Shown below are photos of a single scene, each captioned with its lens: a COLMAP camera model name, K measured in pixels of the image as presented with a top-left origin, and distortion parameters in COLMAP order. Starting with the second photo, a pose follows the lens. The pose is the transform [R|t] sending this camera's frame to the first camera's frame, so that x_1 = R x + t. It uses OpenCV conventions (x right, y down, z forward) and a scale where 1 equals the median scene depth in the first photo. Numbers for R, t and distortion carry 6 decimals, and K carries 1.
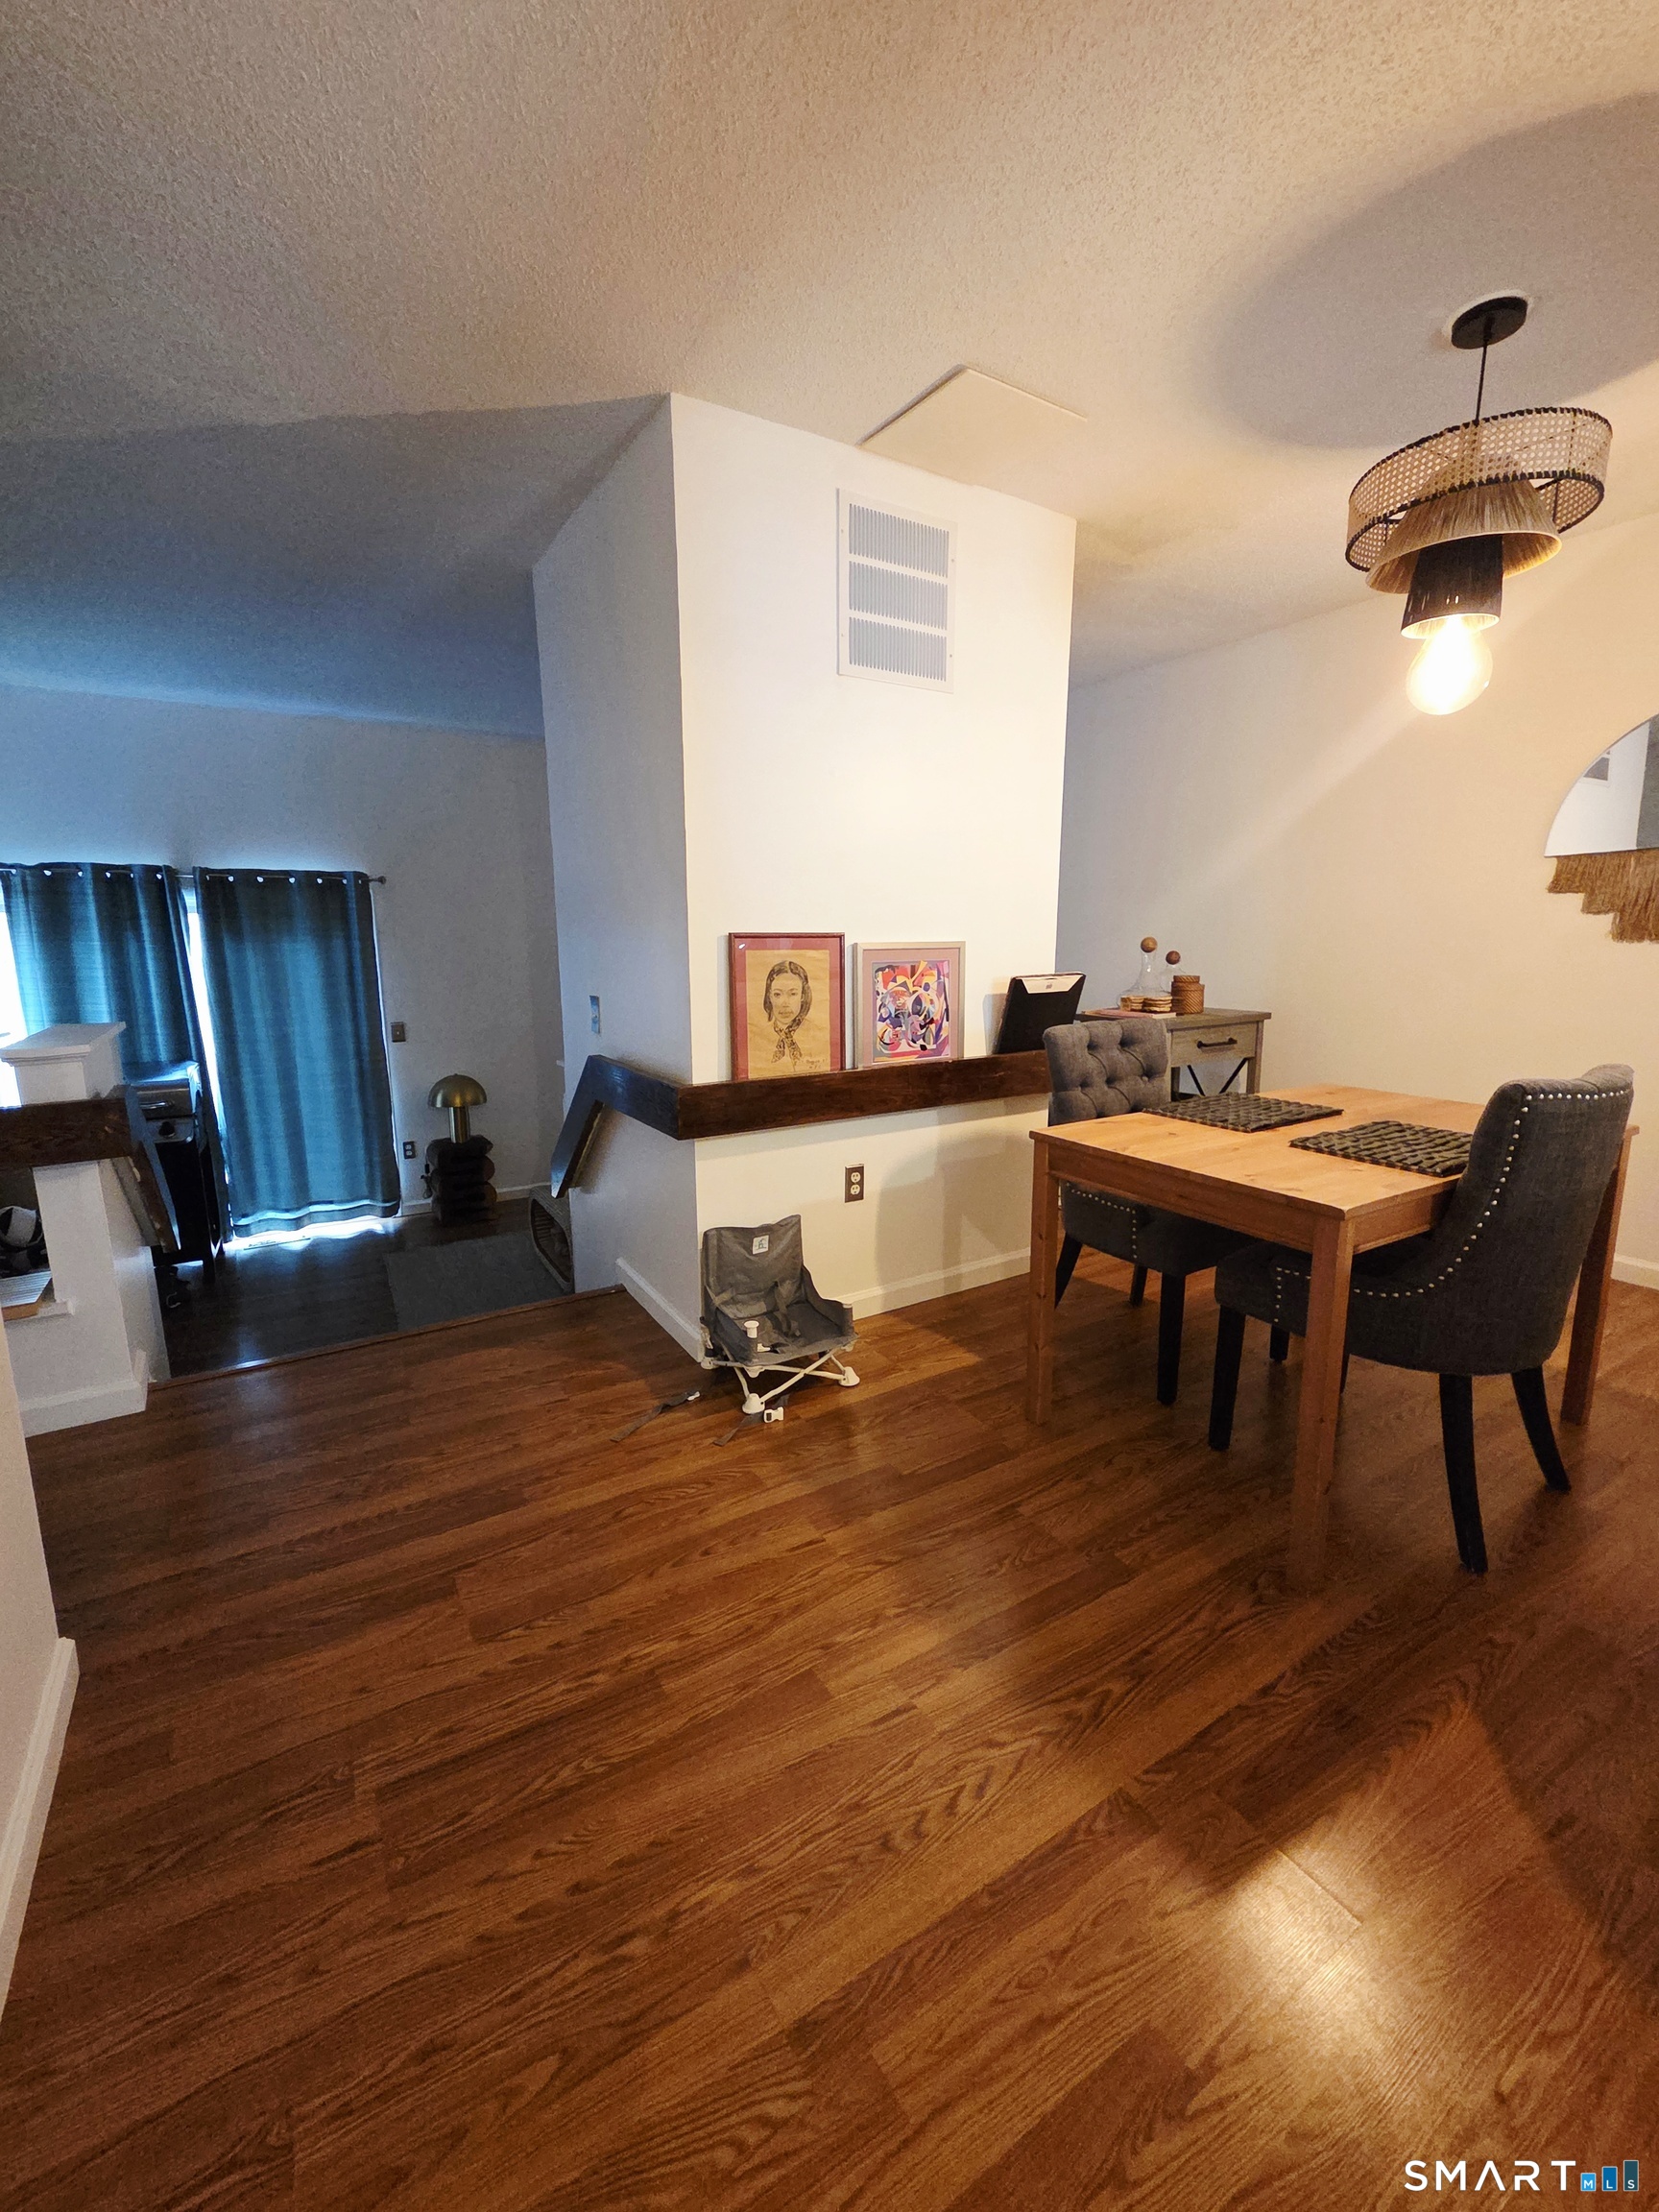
lens RADIAL K [[907.7, 0, 822.7], [0, 907.7, 1109.0], [0, 0, 1]] dist [0.003186, 0.000242]
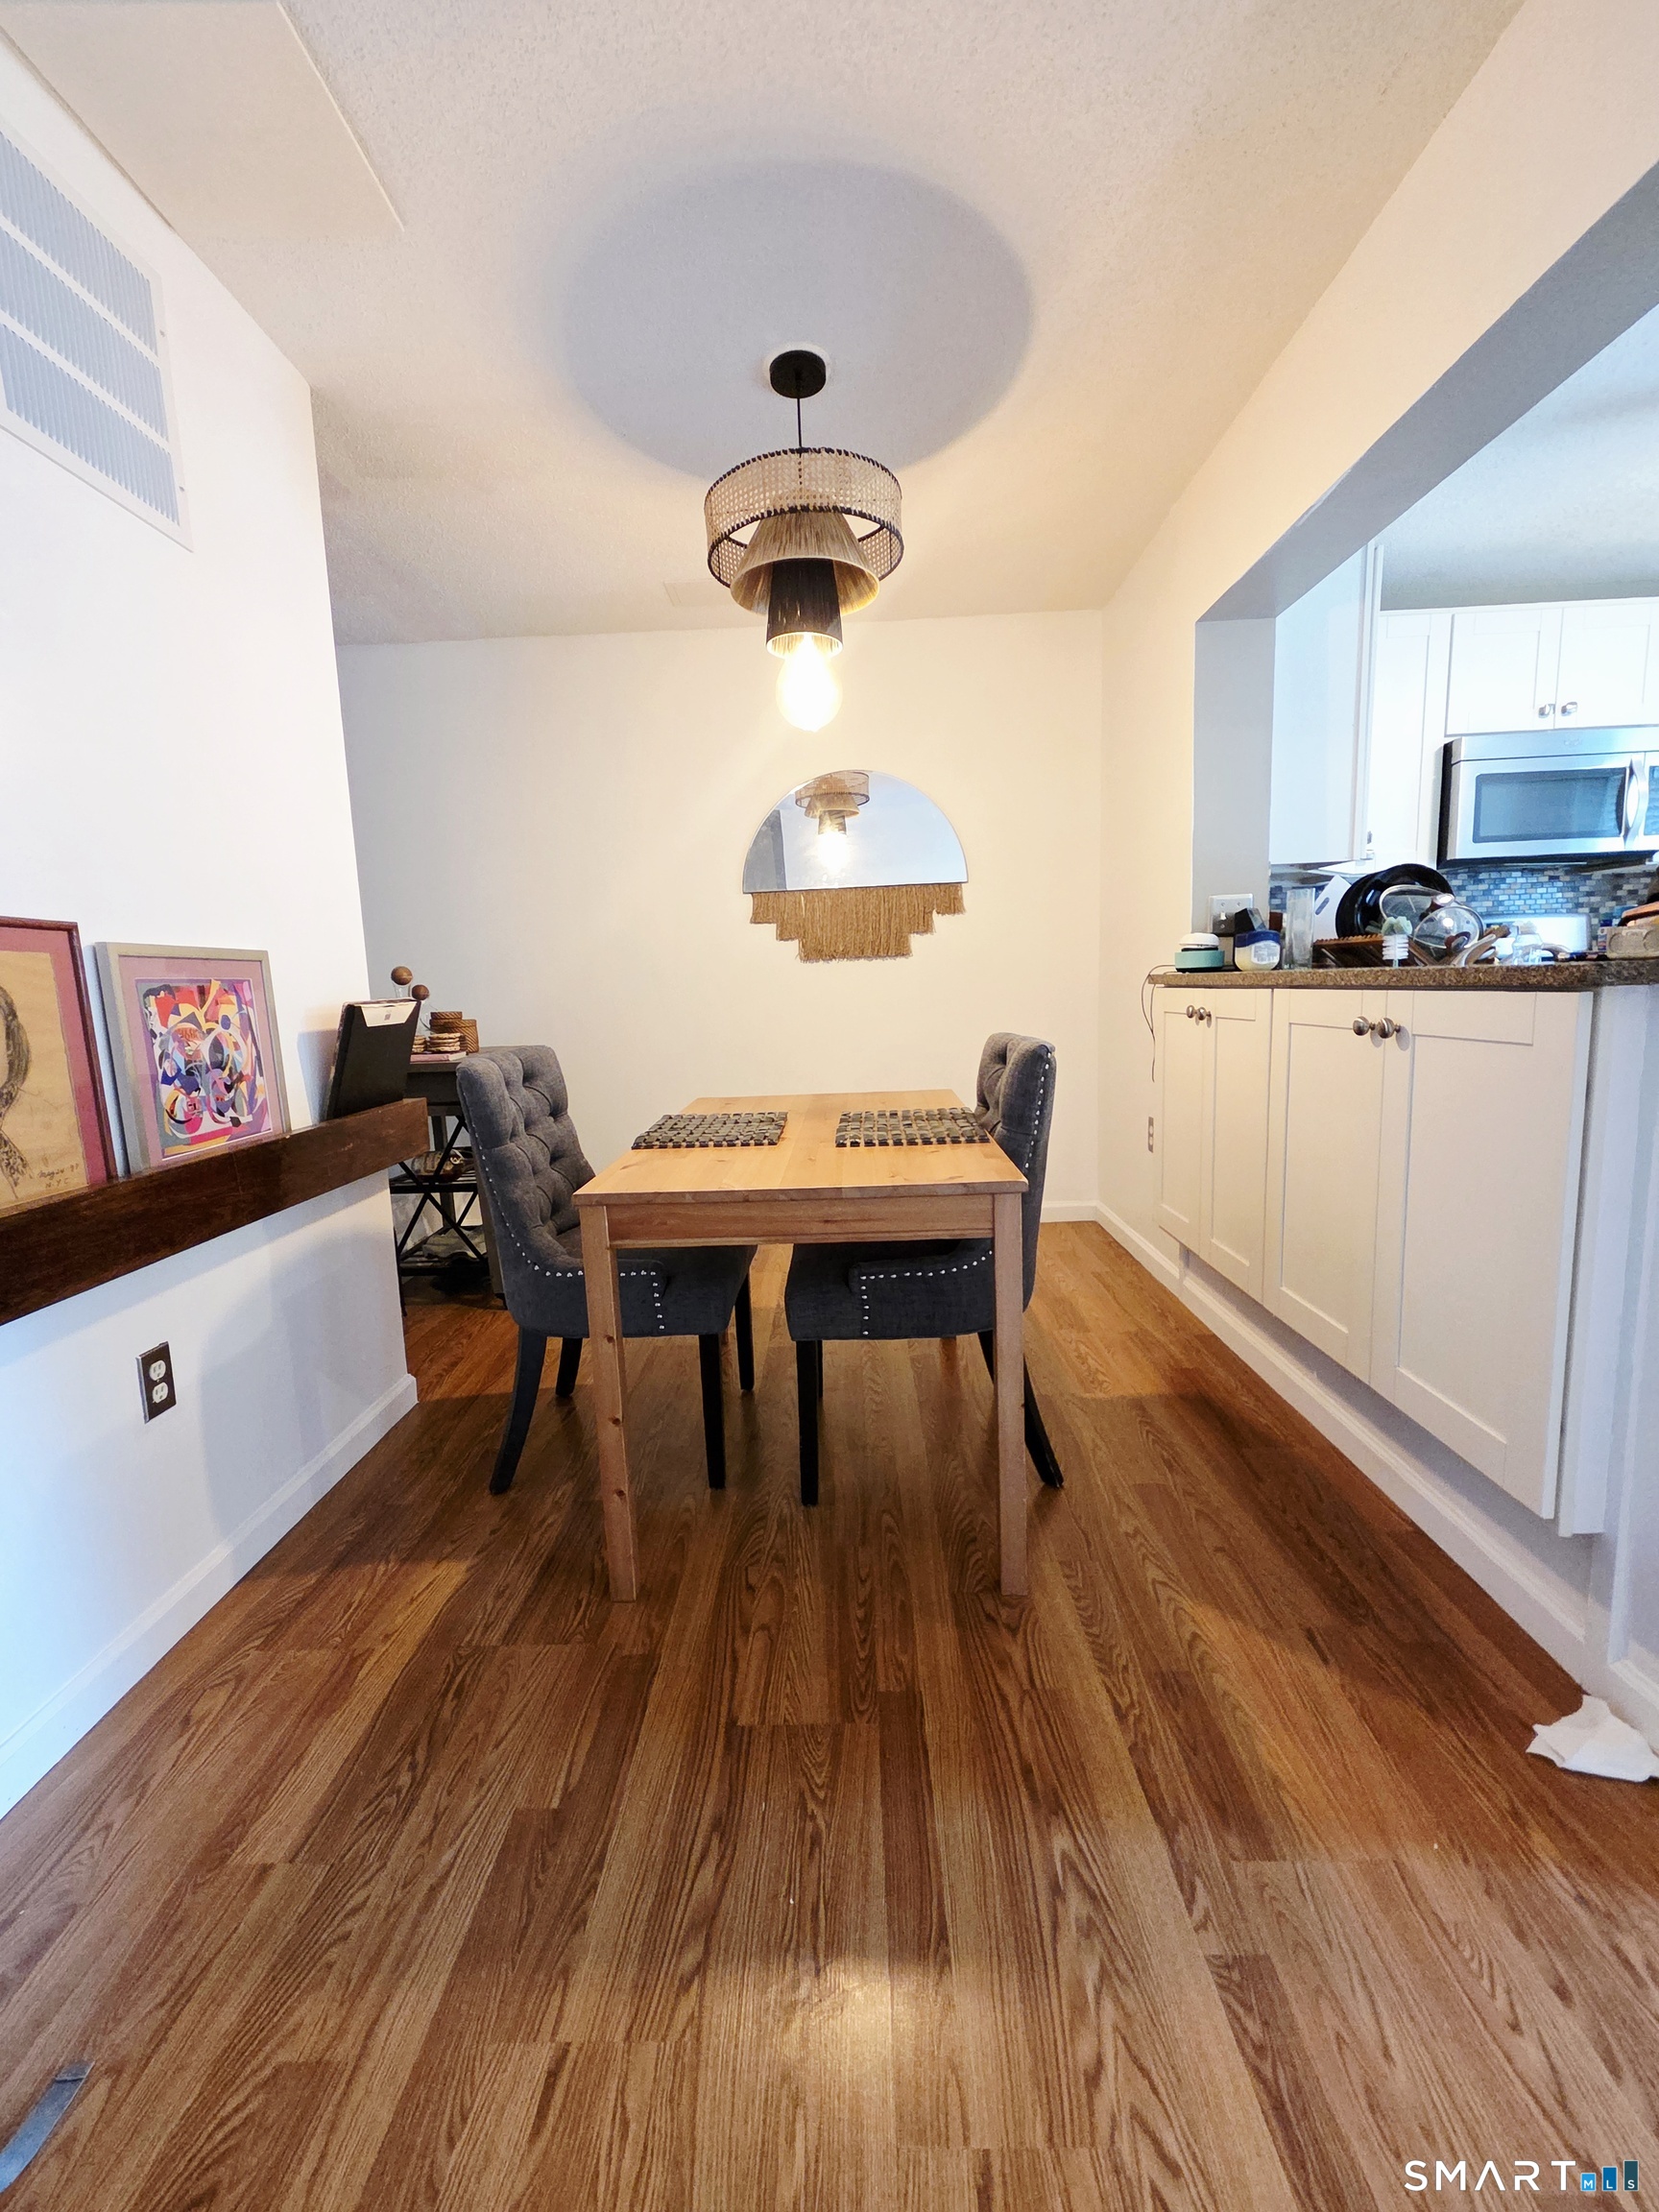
lens RADIAL K [[907.7, 0, 822.7], [0, 907.7, 1109.0], [0, 0, 1]] dist [0.003186, 0.000242]
pose [[0.540010, -0.129041, 0.831708, -0.186789], [0.191509, 0.981095, 0.027876, -0.018233], [-0.819581, 0.144227, 0.554514, 0.349585]]
